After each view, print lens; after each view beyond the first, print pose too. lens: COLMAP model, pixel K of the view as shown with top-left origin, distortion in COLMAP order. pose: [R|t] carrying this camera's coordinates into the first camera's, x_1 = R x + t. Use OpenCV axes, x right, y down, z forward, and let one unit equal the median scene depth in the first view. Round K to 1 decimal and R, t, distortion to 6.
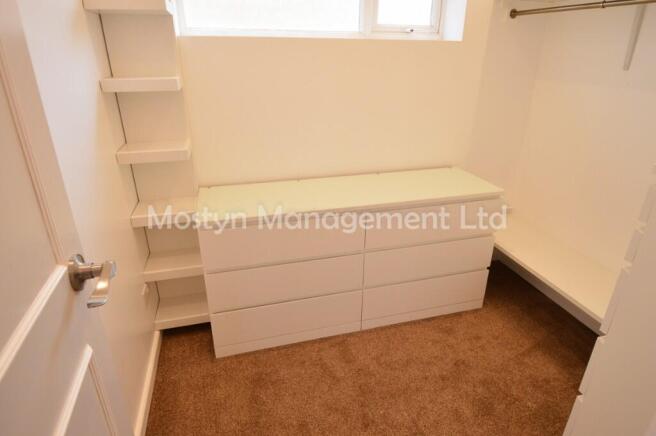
lens RADIAL K [[373.9, 0, 328.0], [0, 373.9, 218.0], [0, 0, 1]] dist [0.028646, 0.000544]
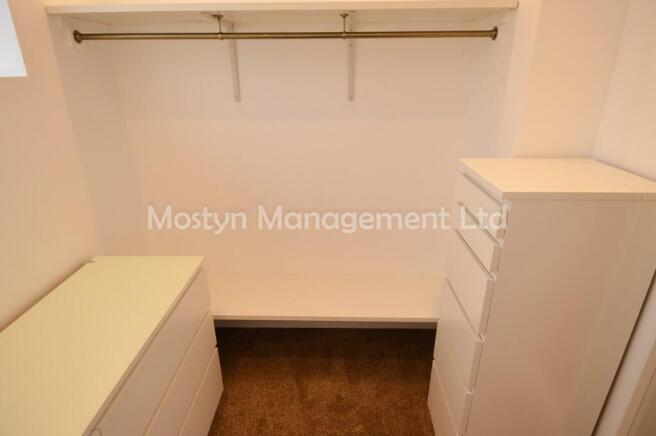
lens RADIAL K [[373.9, 0, 328.0], [0, 373.9, 218.0], [0, 0, 1]] dist [0.028646, 0.000544]
pose [[0.284943, -0.368479, 0.884890, -0.131192], [0.427714, 0.875038, 0.226648, -0.206944], [-0.857828, 0.313898, 0.406940, 0.420287]]
